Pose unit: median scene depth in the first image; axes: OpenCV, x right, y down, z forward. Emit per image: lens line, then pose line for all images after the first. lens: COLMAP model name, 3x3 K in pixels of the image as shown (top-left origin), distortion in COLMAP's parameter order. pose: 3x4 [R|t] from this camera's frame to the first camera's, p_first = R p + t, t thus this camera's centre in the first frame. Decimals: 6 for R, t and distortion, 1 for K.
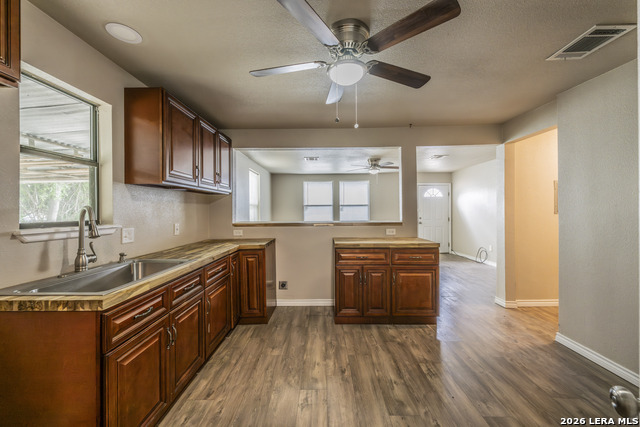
lens RADIAL K [[251.4, 0, 321.3], [0, 251.4, 207.7], [0, 0, 1]] dist [-0.000478, 0.000010]
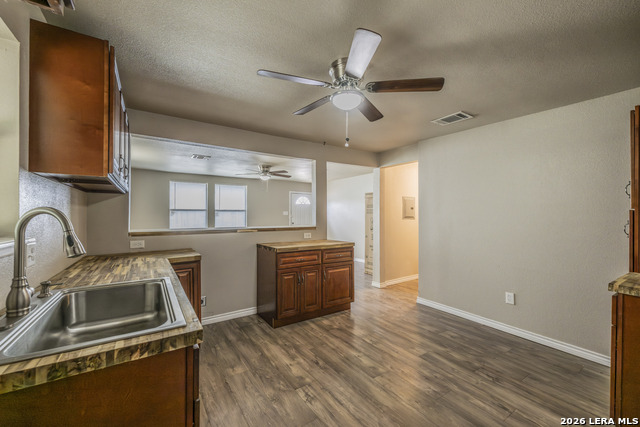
lens RADIAL K [[254.2, 0, 320.7], [0, 254.2, 211.1], [0, 0, 1]] dist [-0.000760, -0.000016]
pose [[0.825561, 0.016781, 0.564064, -0.383047], [-0.012254, 0.999855, -0.011812, 0.000999], [-0.564181, 0.002840, 0.825647, 0.050250]]
